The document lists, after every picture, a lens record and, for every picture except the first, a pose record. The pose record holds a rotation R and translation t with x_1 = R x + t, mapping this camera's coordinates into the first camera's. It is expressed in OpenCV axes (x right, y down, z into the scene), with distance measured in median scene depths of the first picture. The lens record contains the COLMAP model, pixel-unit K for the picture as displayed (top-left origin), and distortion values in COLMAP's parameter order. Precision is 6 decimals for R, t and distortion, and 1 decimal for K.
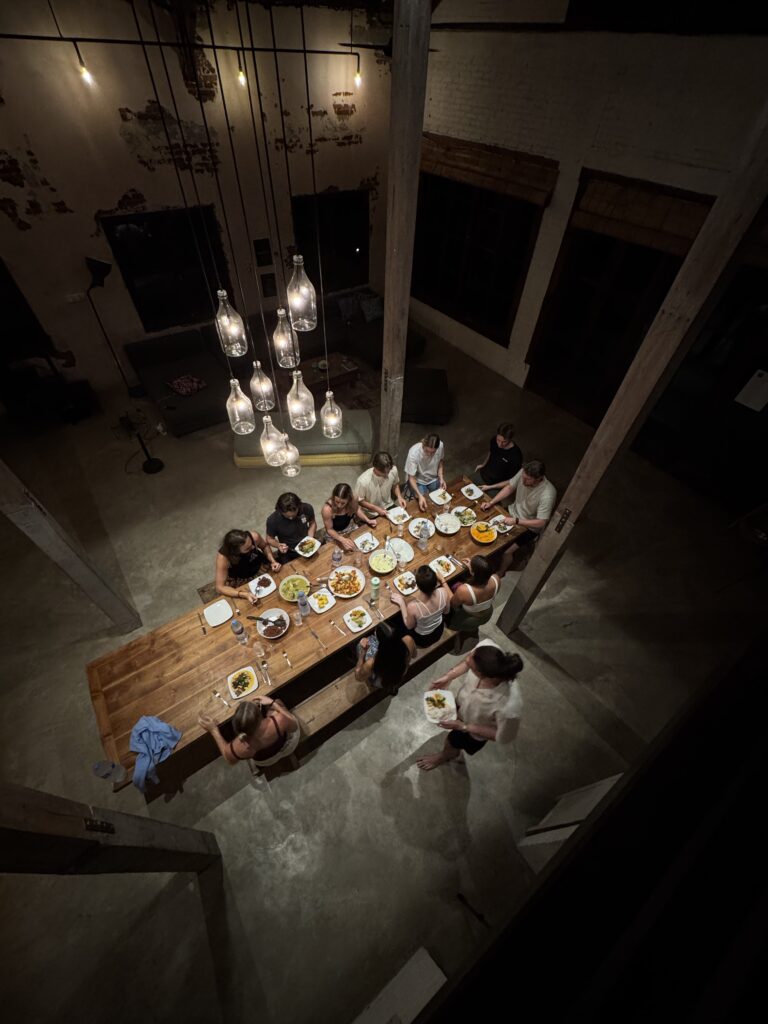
lens RADIAL K [[405.8, 0, 380.5], [0, 405.8, 516.5], [0, 0, 1]] dist [-0.002120, -0.000273]
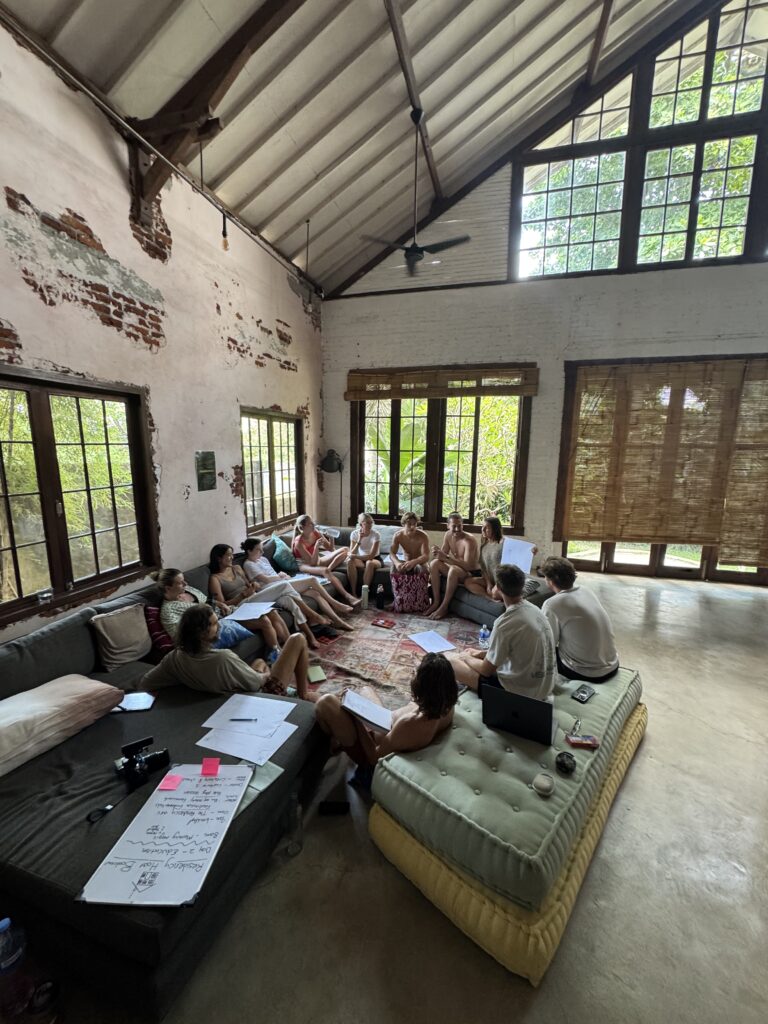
lens RADIAL K [[405.8, 0, 382.4], [0, 405.8, 511.7], [0, 0, 1]] dist [-0.002120, -0.000273]
pose [[0.777756, -0.123998, 0.616215, -0.561512], [0.484259, 0.743215, -0.461654, -0.247116], [-0.400736, 0.657461, 0.638087, 0.671069]]
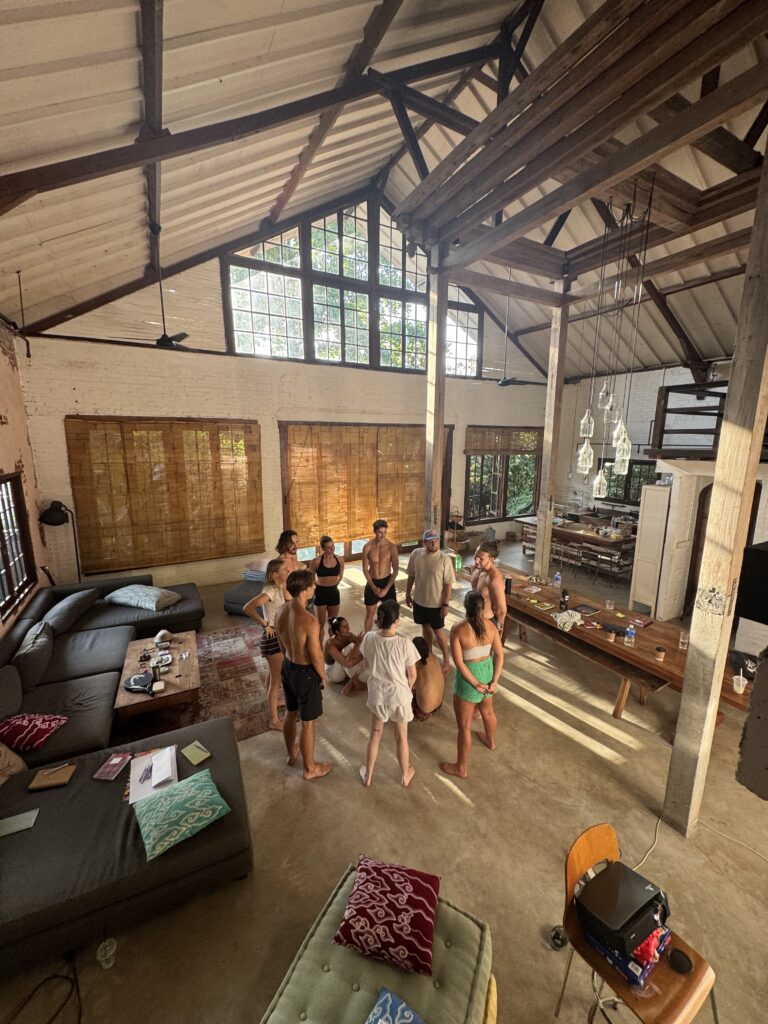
lens RADIAL K [[405.8, 0, 383.2], [0, 405.8, 511.1], [0, 0, 1]] dist [-0.002120, -0.000273]
pose [[0.110858, -0.211777, 0.971010, -0.881908], [0.750037, 0.658843, 0.058064, -0.382802], [-0.652040, 0.721856, 0.231878, 0.561951]]
